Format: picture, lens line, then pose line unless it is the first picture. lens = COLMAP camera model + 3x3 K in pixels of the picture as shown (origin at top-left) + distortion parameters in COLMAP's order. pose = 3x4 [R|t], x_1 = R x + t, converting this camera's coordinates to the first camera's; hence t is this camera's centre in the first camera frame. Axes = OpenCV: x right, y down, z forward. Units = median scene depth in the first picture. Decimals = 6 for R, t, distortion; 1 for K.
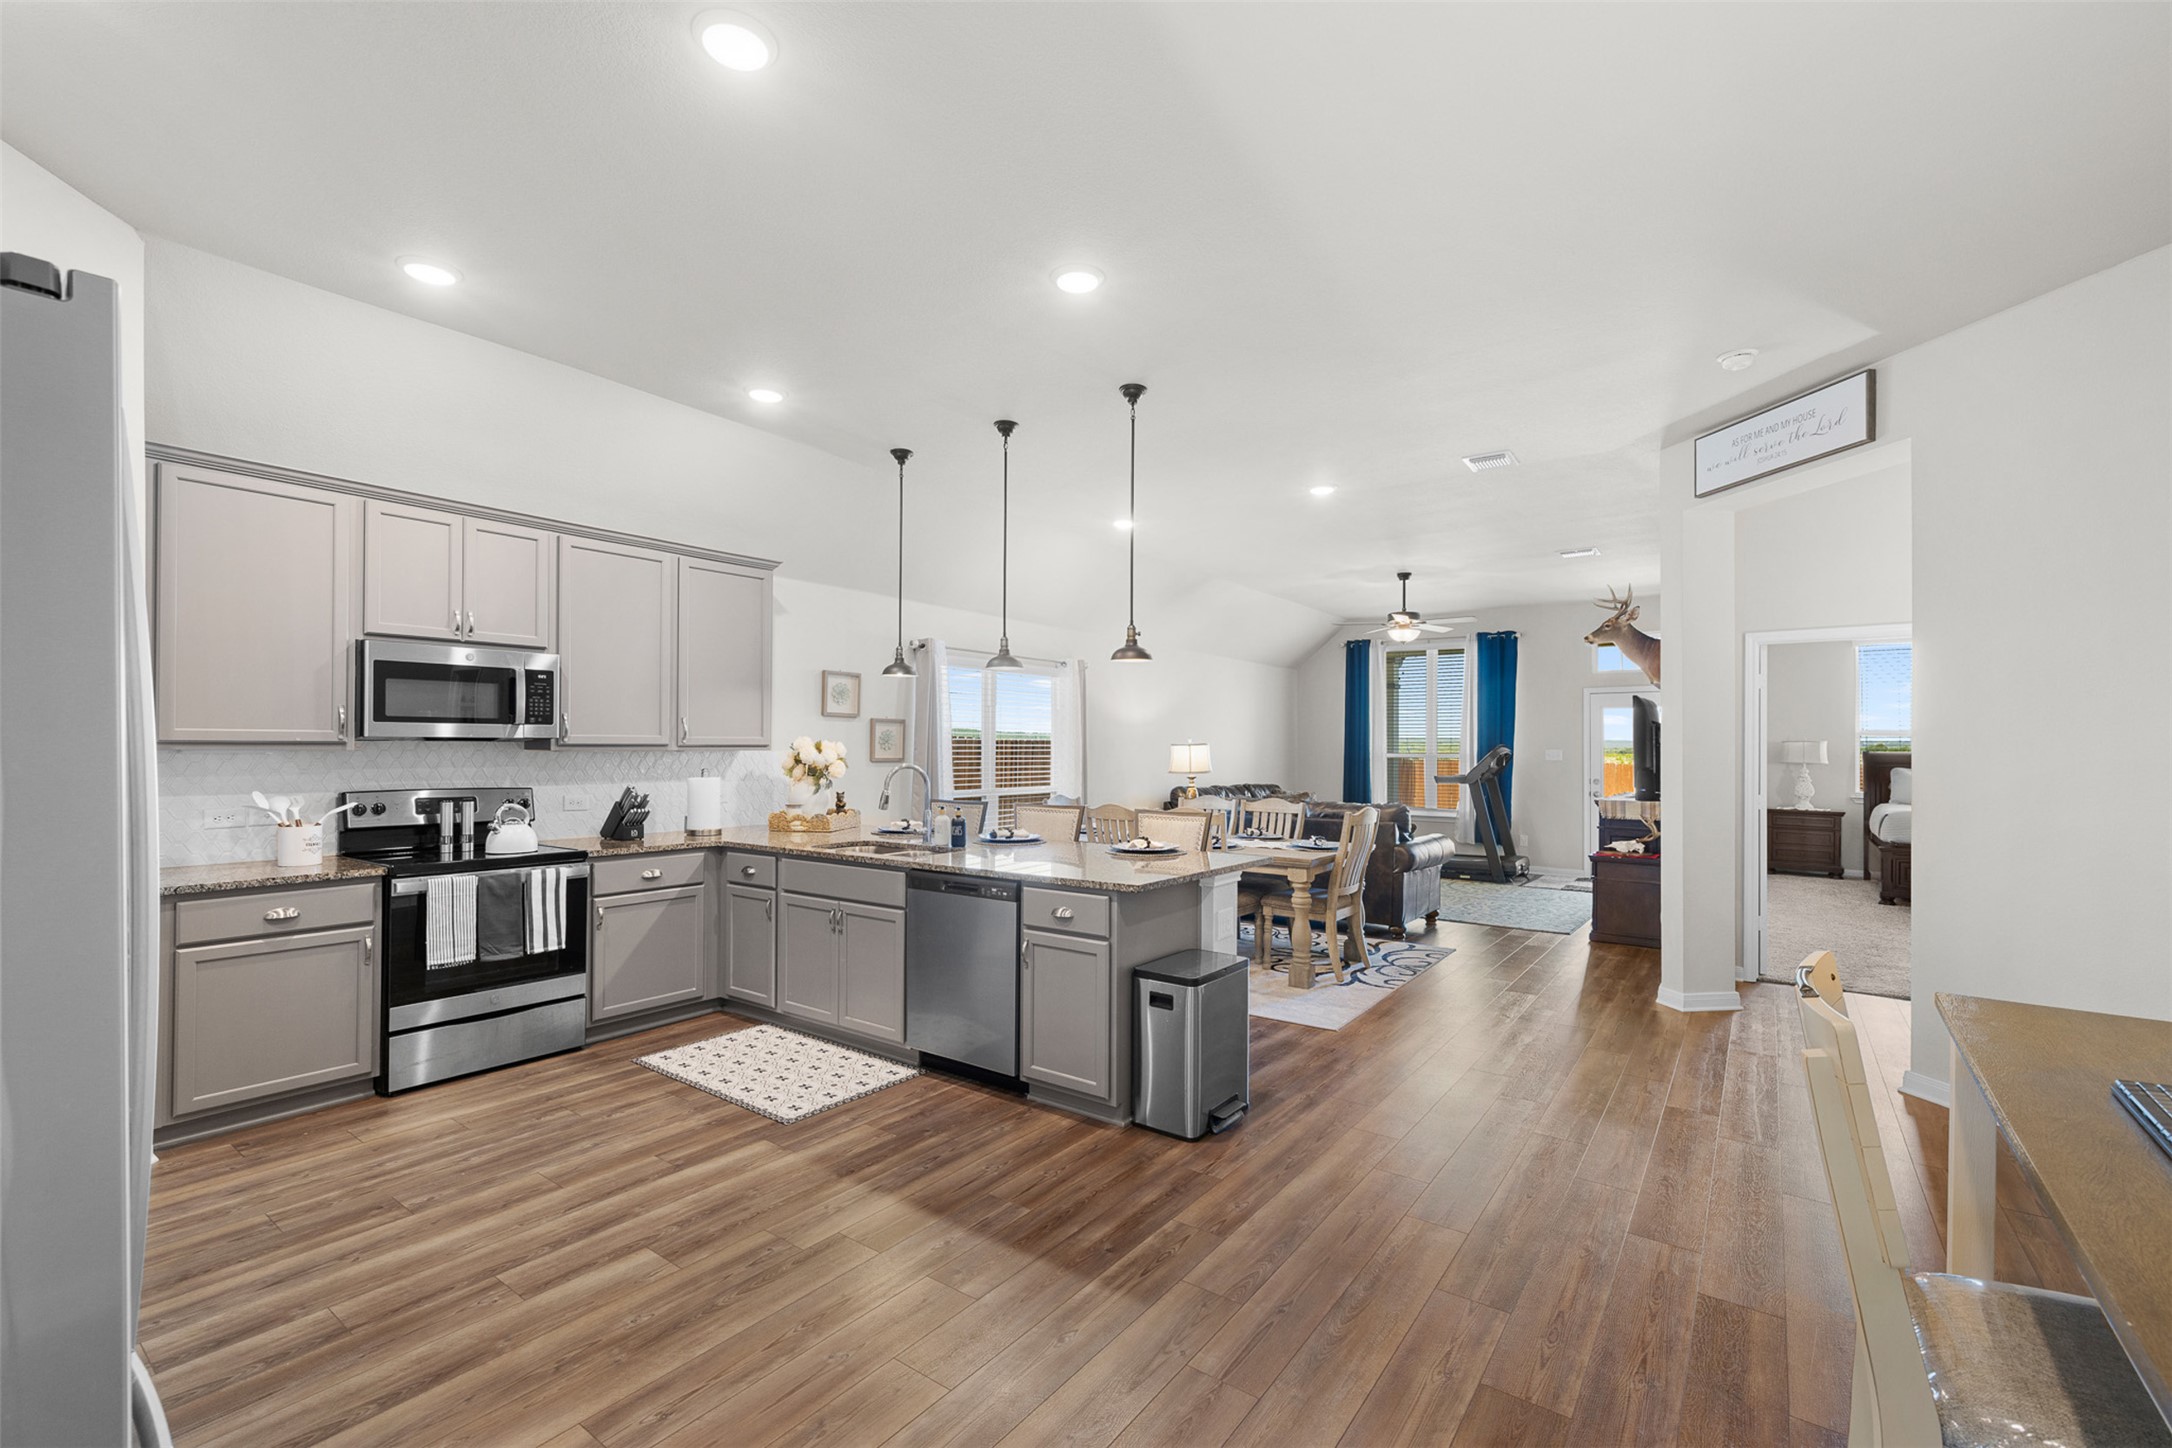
lens RADIAL K [[917.2, 0, 1075.1], [0, 917.2, 745.9], [0, 0, 1]] dist [0.000228, 0.000638]
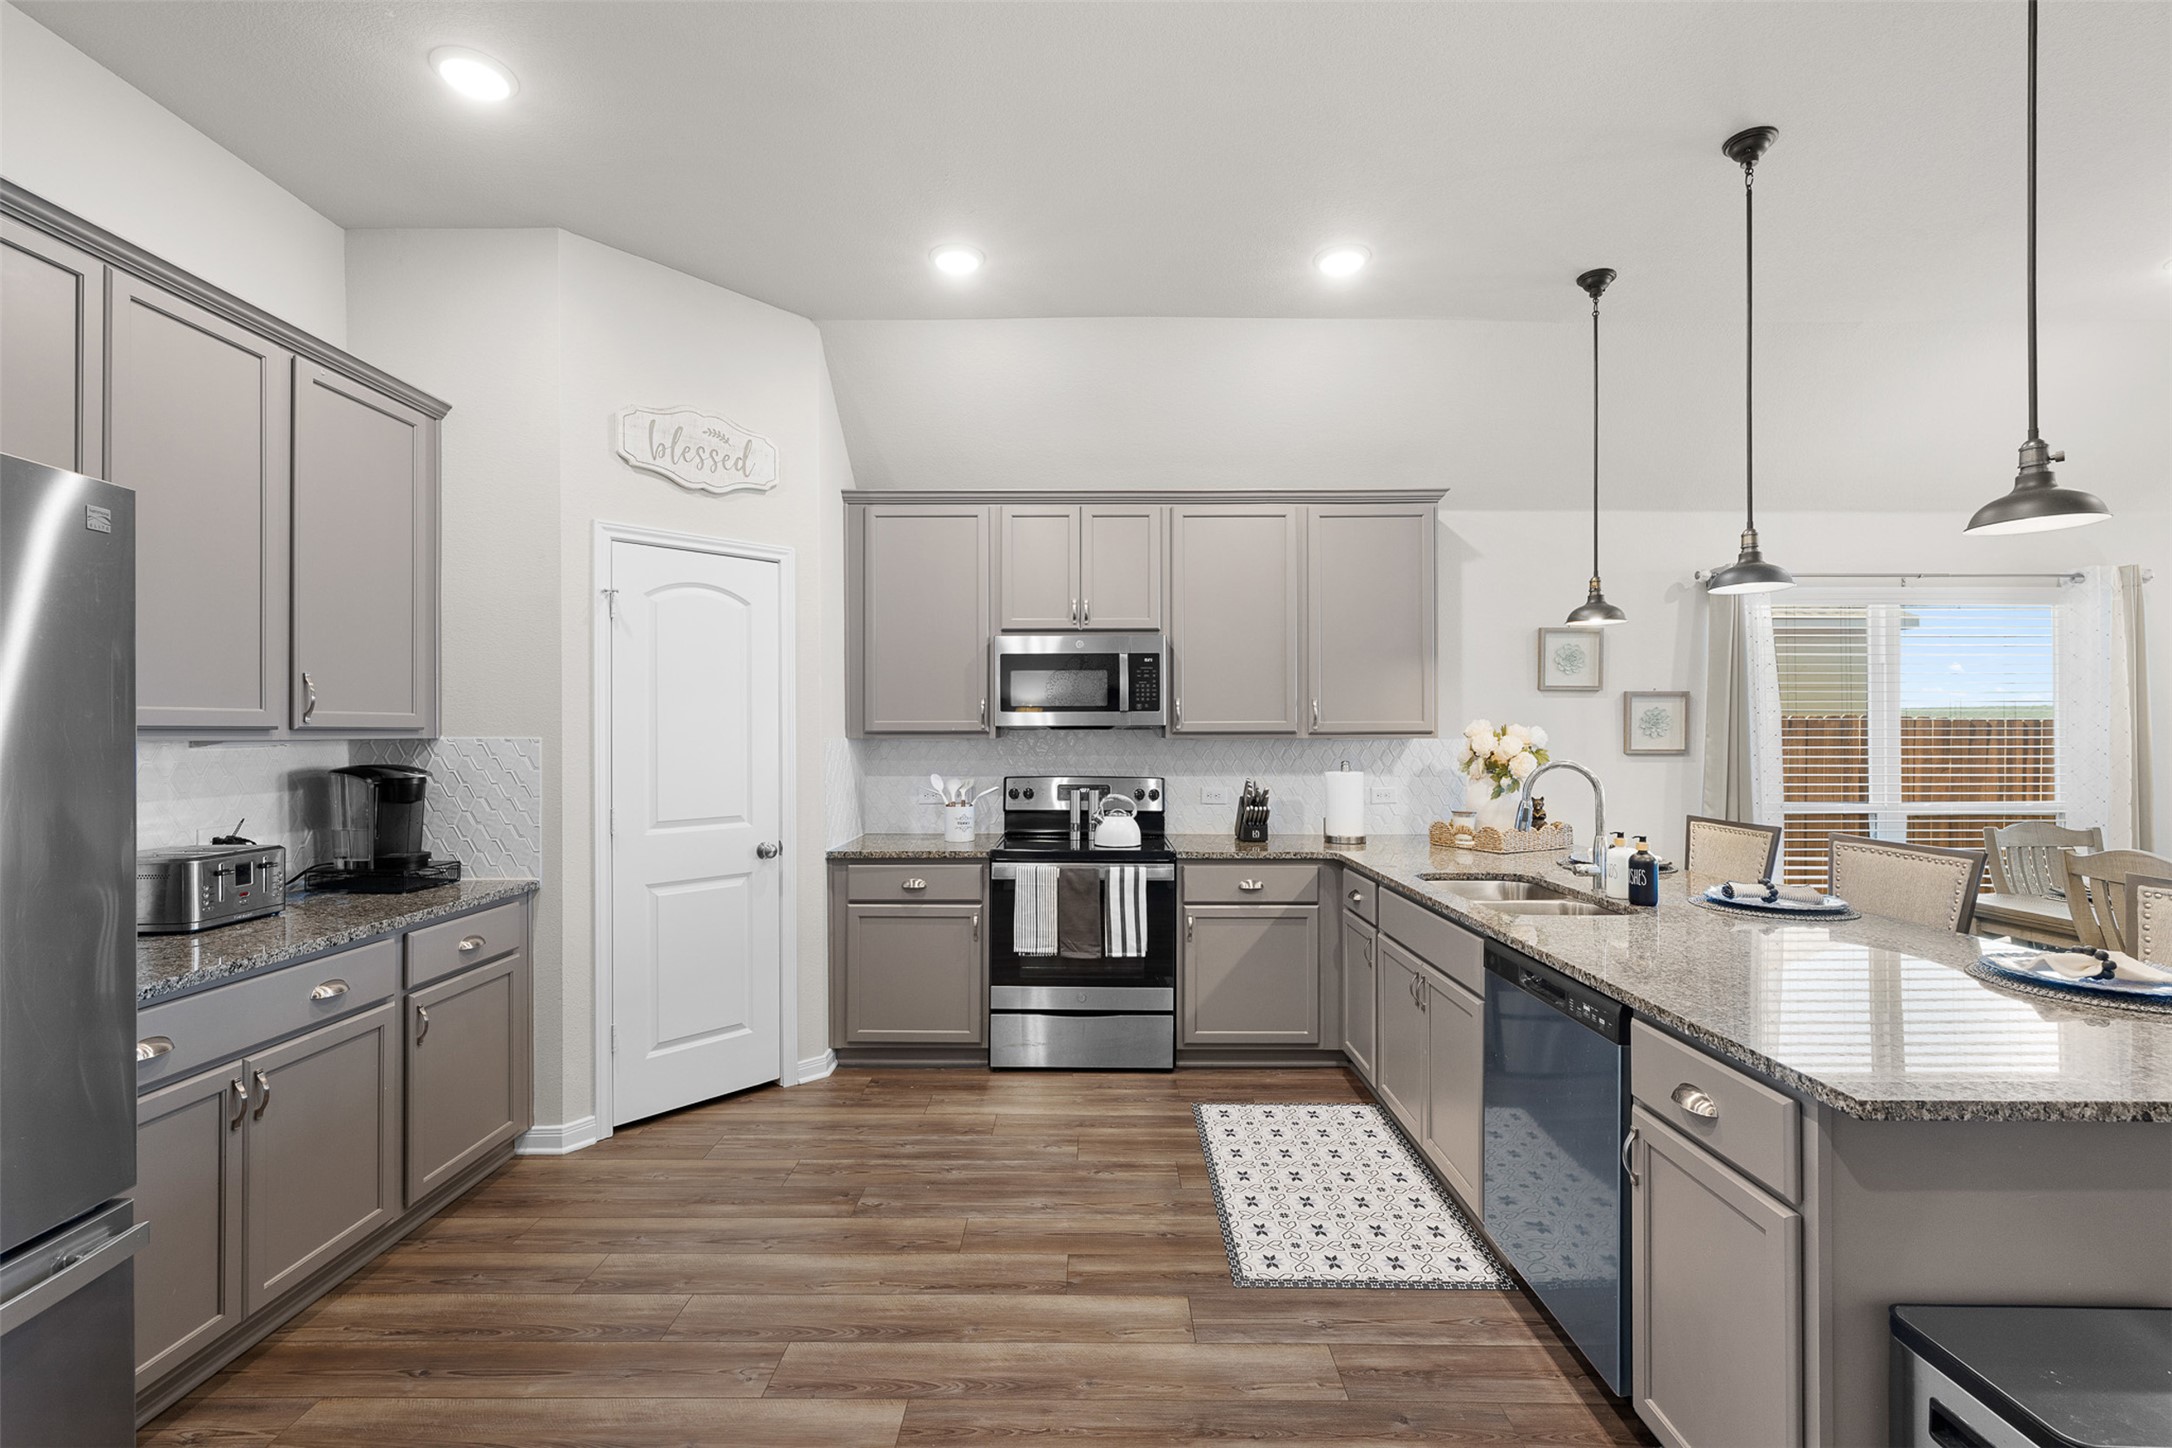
lens RADIAL K [[917.2, 0, 1102.7], [0, 917.2, 727.0], [0, 0, 1]] dist [0.000228, 0.000638]
pose [[0.598229, -0.010919, -0.801251, 0.144322], [0.005341, 0.999939, -0.009639, 0.001709], [0.801308, 0.001487, 0.598251, 0.411770]]
